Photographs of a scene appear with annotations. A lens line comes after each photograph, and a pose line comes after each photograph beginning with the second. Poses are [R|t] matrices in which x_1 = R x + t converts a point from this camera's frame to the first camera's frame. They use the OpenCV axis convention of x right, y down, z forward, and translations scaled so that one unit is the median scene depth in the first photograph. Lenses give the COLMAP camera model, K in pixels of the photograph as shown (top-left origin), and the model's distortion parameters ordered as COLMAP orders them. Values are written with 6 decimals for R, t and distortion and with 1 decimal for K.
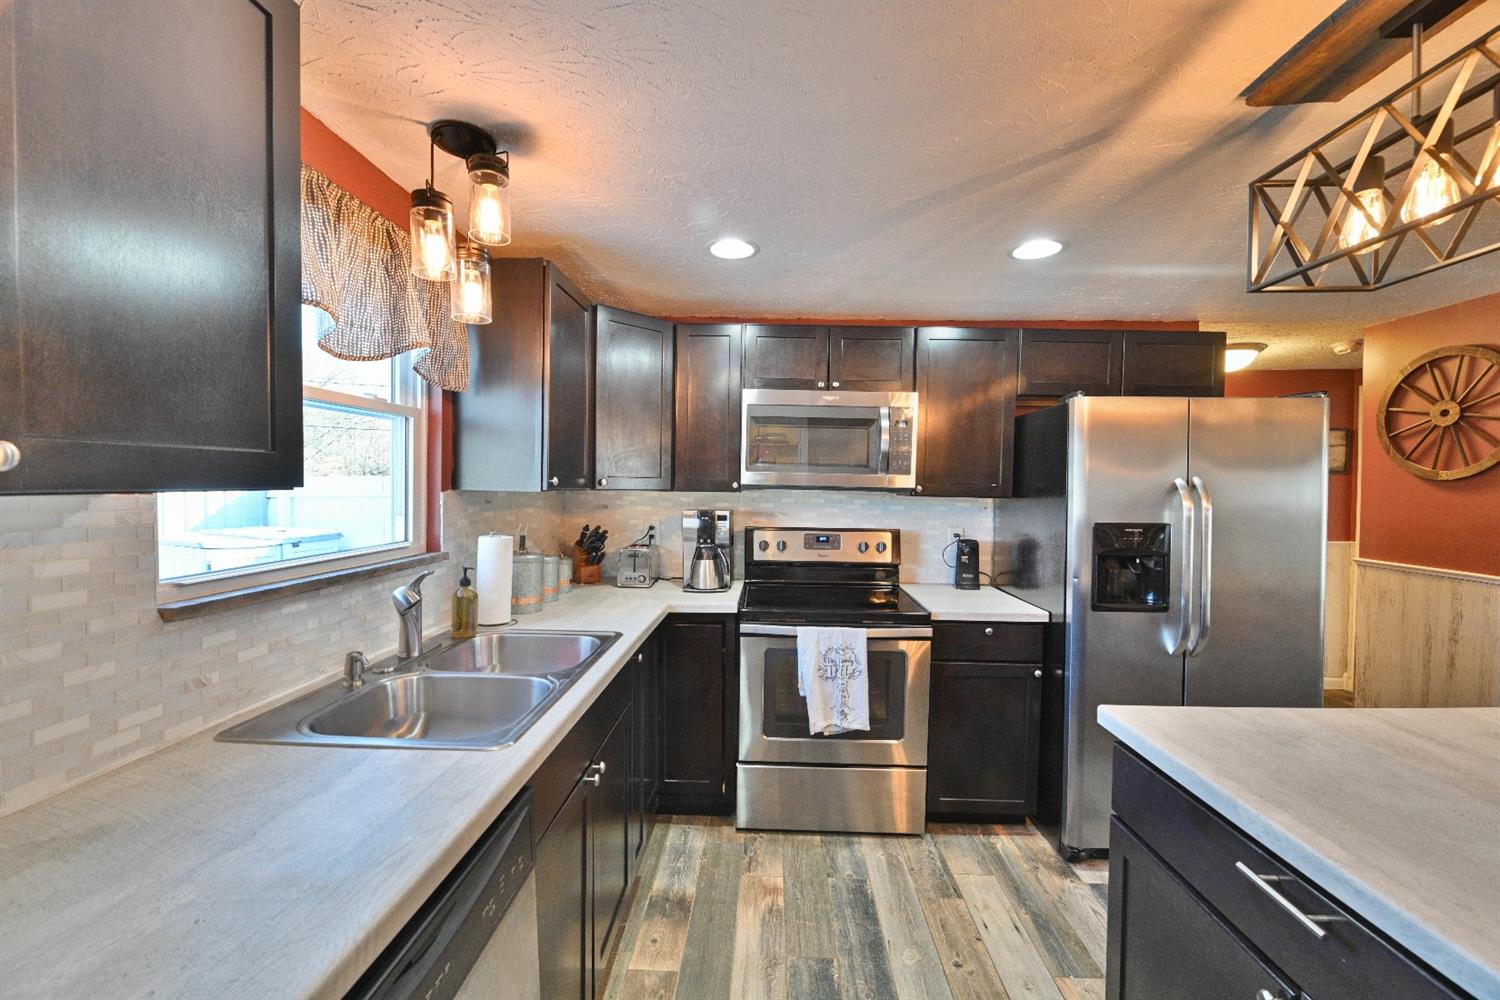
lens RADIAL K [[592.8, 0, 750.0], [0, 592.8, 500.0], [0, 0, 1]] dist [-0.008105, -0.000072]
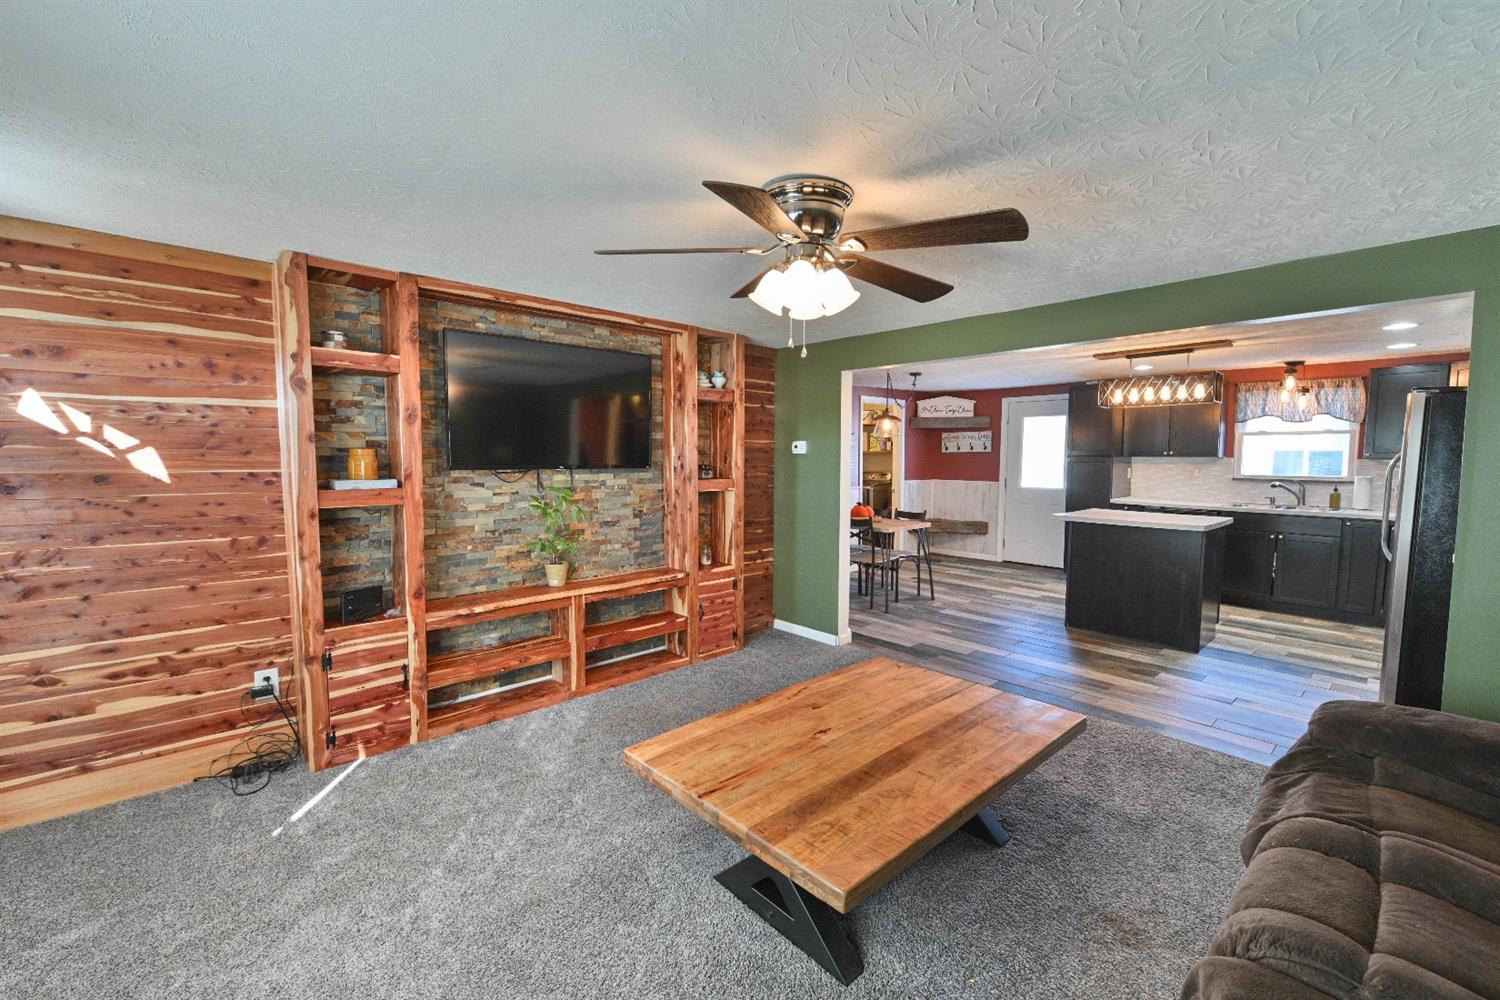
lens RADIAL K [[618.1, 0, 749.7], [0, 618.1, 501.6], [0, 0, 1]] dist [-0.006742, -0.000434]
pose [[-0.711521, 0.048232, -0.701008, 2.850598], [-0.024187, 0.995369, 0.093035, -0.012591], [0.702248, 0.083152, -0.707059, 0.853722]]
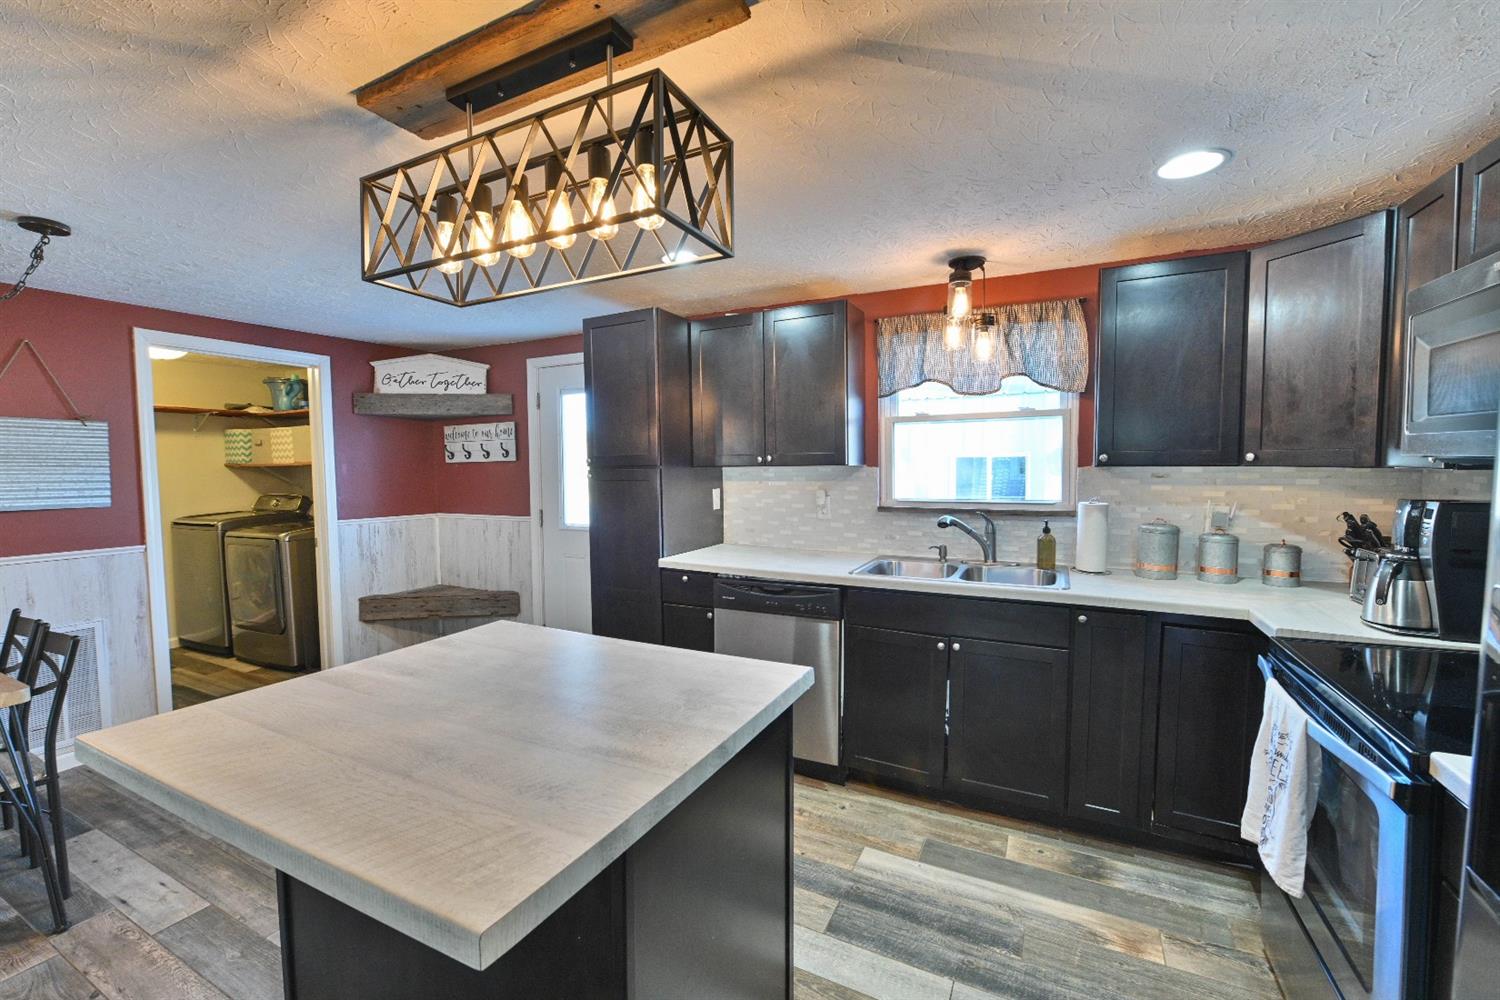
lens RADIAL K [[618.1, 0, 749.7], [0, 618.1, 501.6], [0, 0, 1]] dist [-0.006742, -0.000434]
pose [[-0.409965, 0.050912, -0.910679, 0.887116], [-0.018338, 0.997779, 0.064037, -0.009469], [0.911917, 0.042953, -0.408121, 0.727268]]
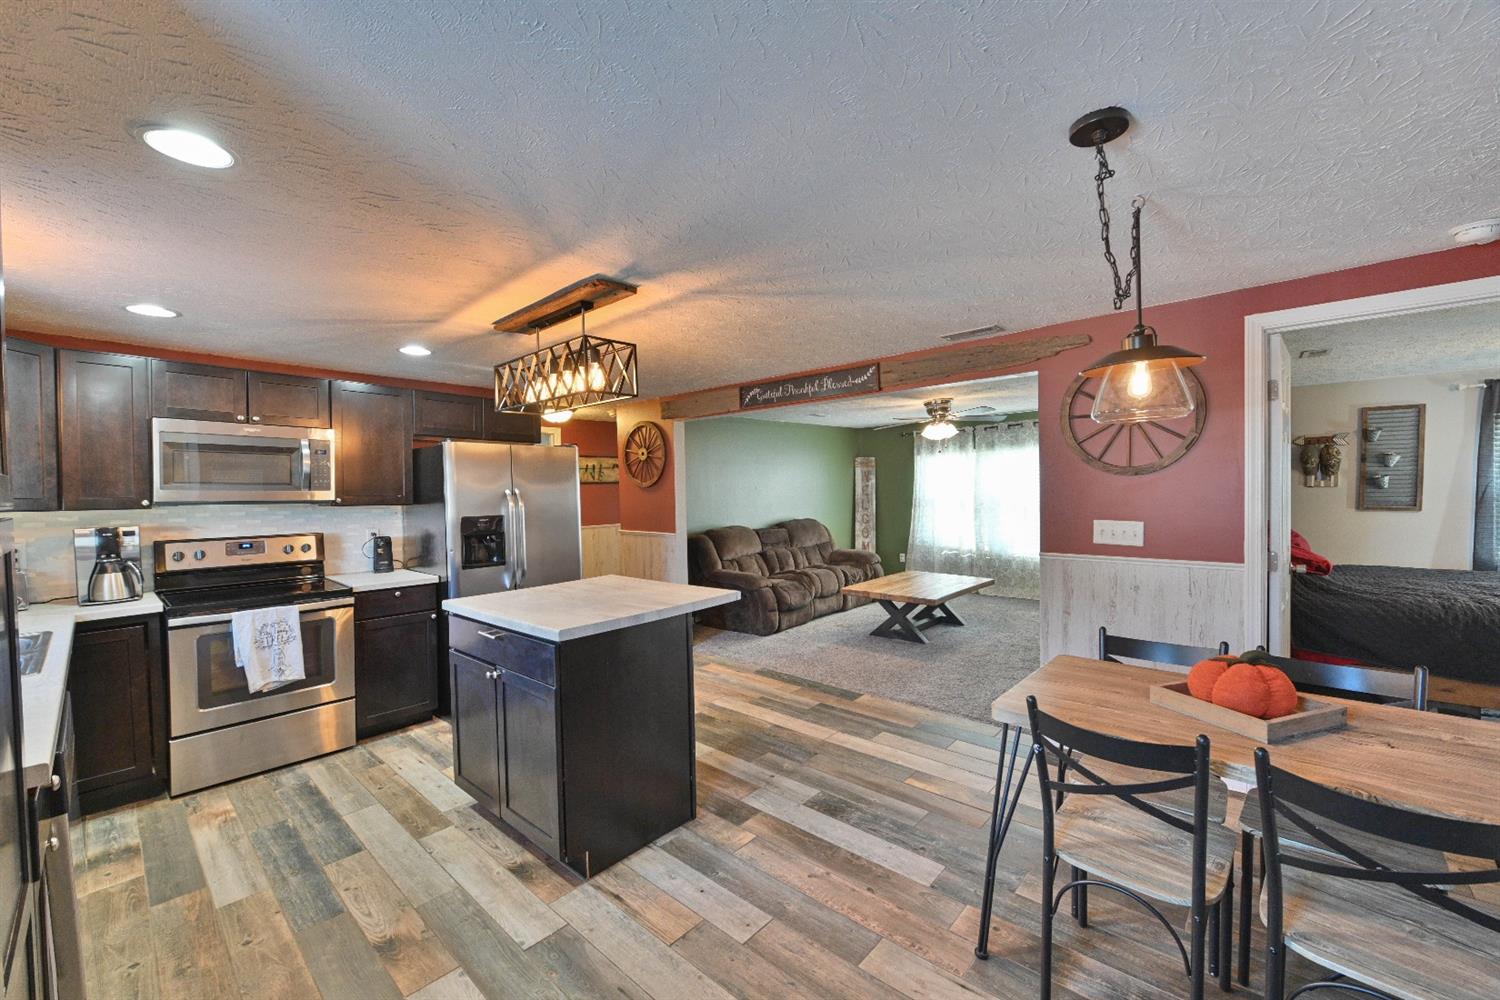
lens RADIAL K [[589.7, 0, 748.4], [0, 589.7, 502.5], [0, 0, 1]] dist [-0.009117, -0.000093]
pose [[0.636455, -0.036169, 0.770465, -0.167366], [0.045167, 0.998933, 0.009583, 0.016906], [-0.769990, 0.028701, 0.637410, -0.633924]]
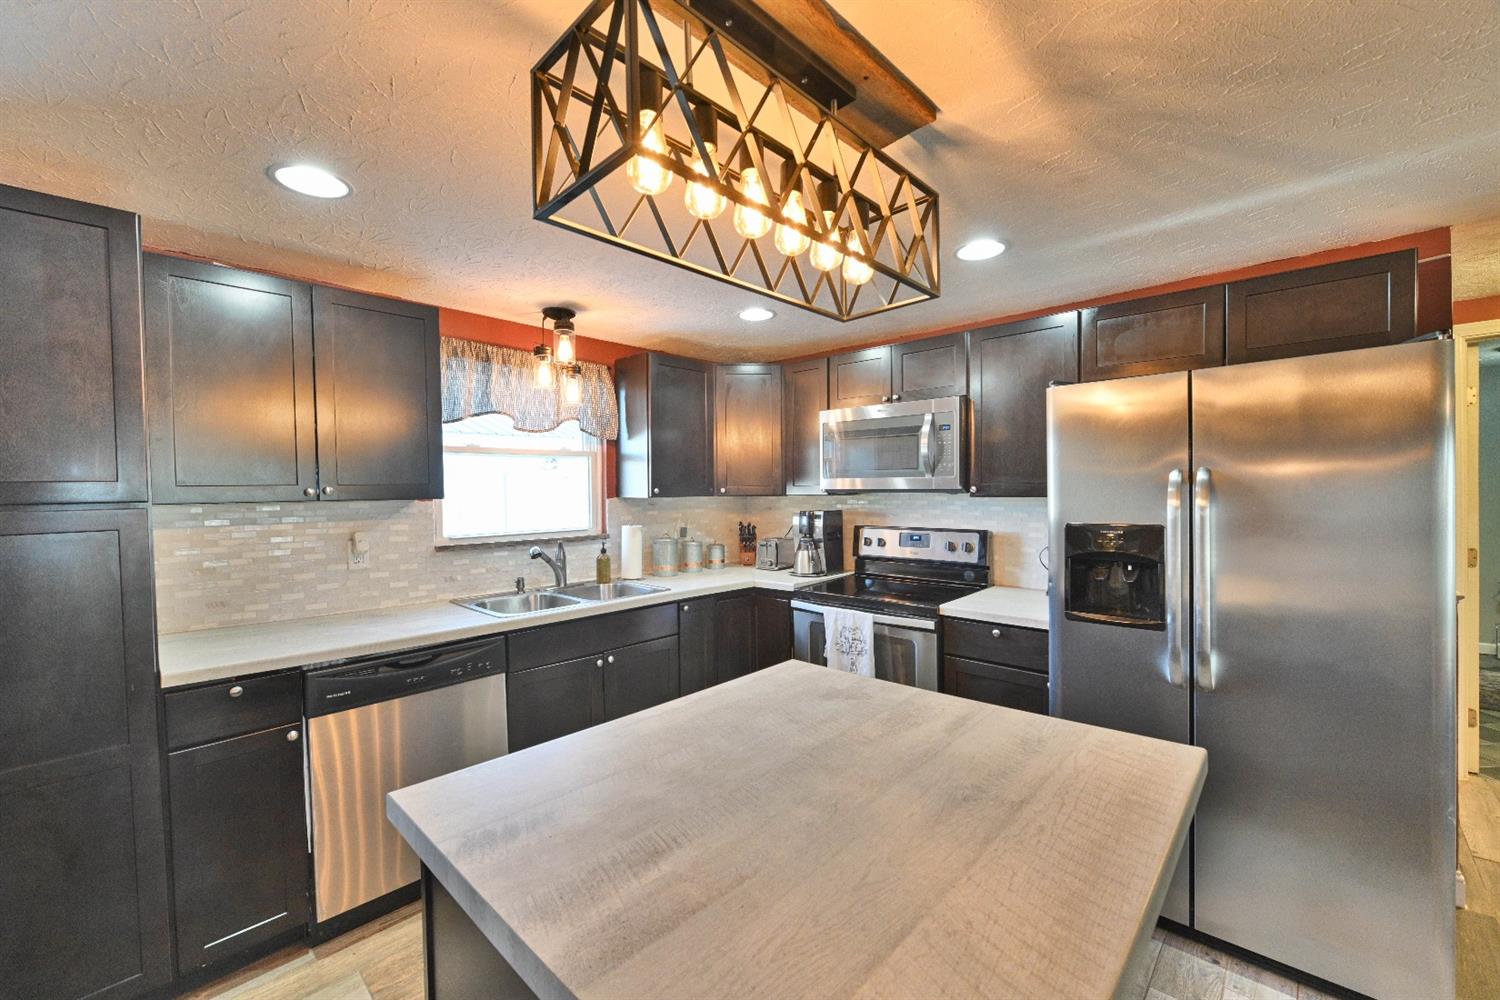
lens RADIAL K [[592.8, 0, 750.0], [0, 592.8, 500.0], [0, 0, 1]] dist [-0.008105, -0.000072]
pose [[0.752863, -0.011600, -0.658075, 0.744029], [0.005127, 0.999918, -0.011761, 0.010073], [0.658157, 0.005480, 0.752860, -0.012801]]
